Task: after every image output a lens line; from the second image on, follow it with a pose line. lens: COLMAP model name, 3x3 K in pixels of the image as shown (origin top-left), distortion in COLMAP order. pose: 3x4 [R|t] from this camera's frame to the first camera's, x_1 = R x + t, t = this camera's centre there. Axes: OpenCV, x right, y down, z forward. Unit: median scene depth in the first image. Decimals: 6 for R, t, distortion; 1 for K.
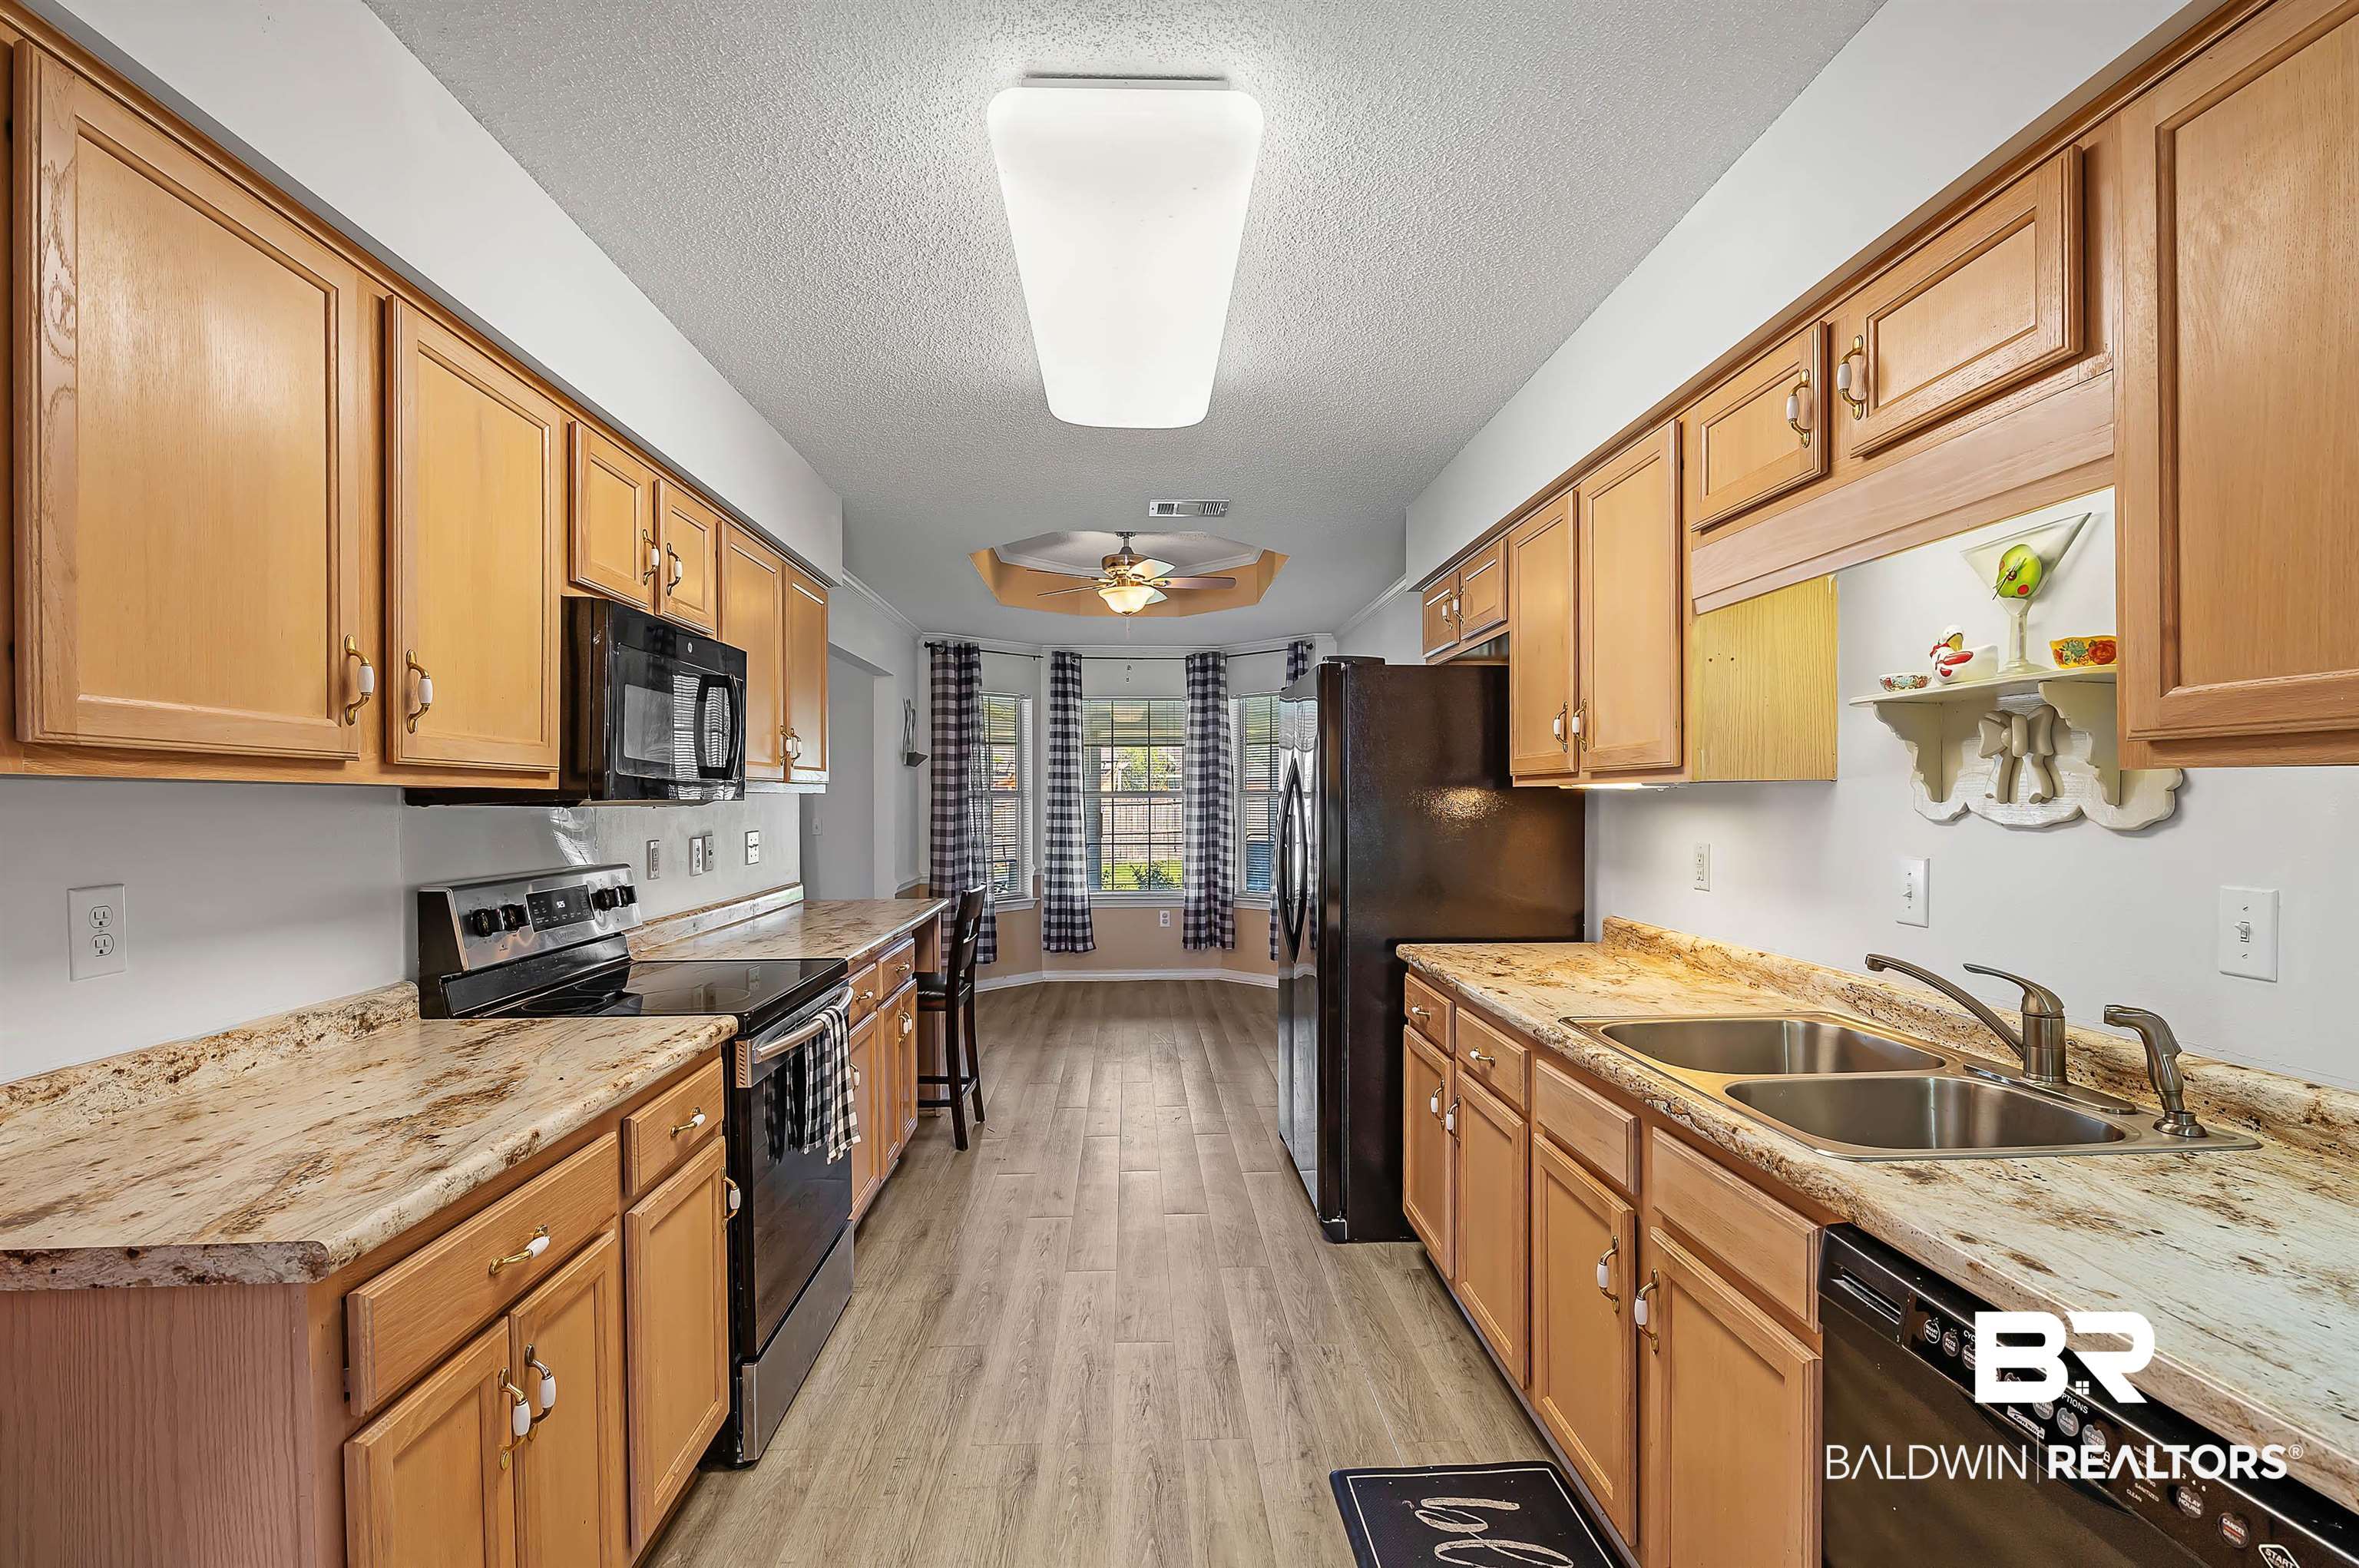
lens RADIAL K [[1142.2, 0, 1191.7], [0, 1142.2, 789.6], [0, 0, 1]] dist [0.005041, 0.000851]
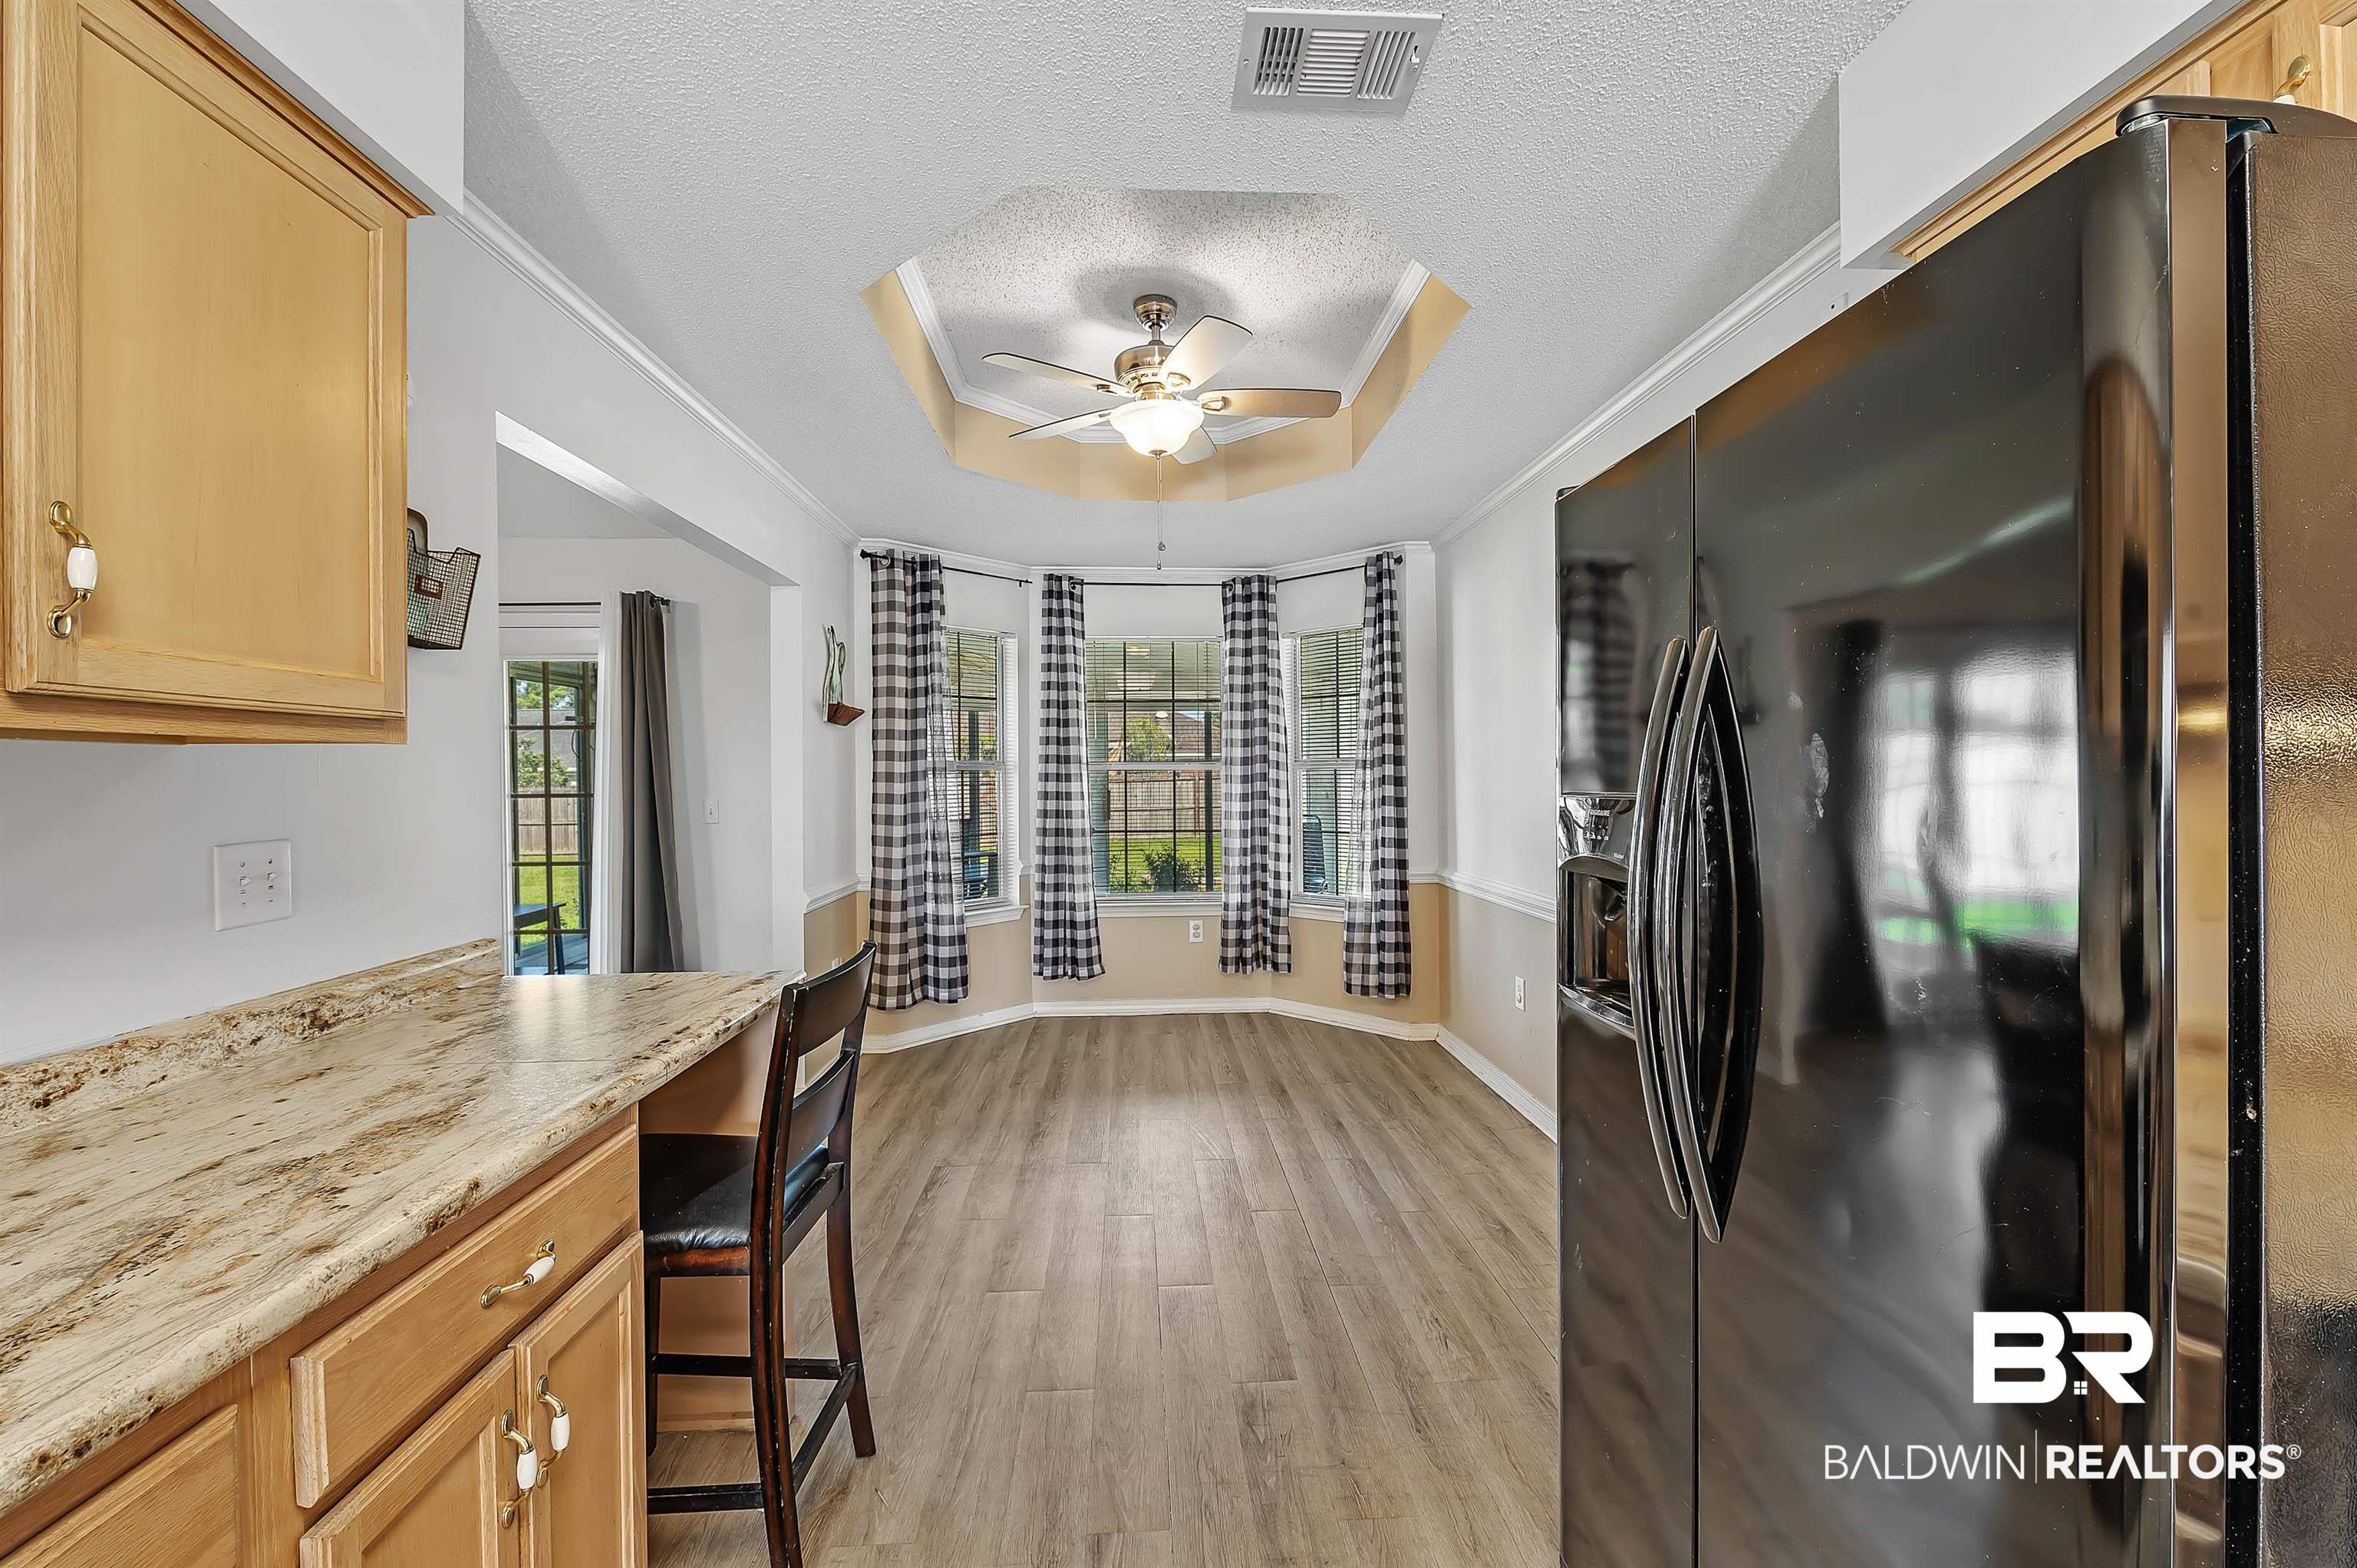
lens RADIAL K [[955.2, 0, 1173.0], [0, 955.2, 780.9], [0, 0, 1]] dist [-0.011101, -0.000045]
pose [[0.999961, -0.004479, -0.007597, -0.034018], [0.004546, 0.999950, 0.008875, 0.008521], [0.007557, -0.008909, 0.999932, 0.377063]]
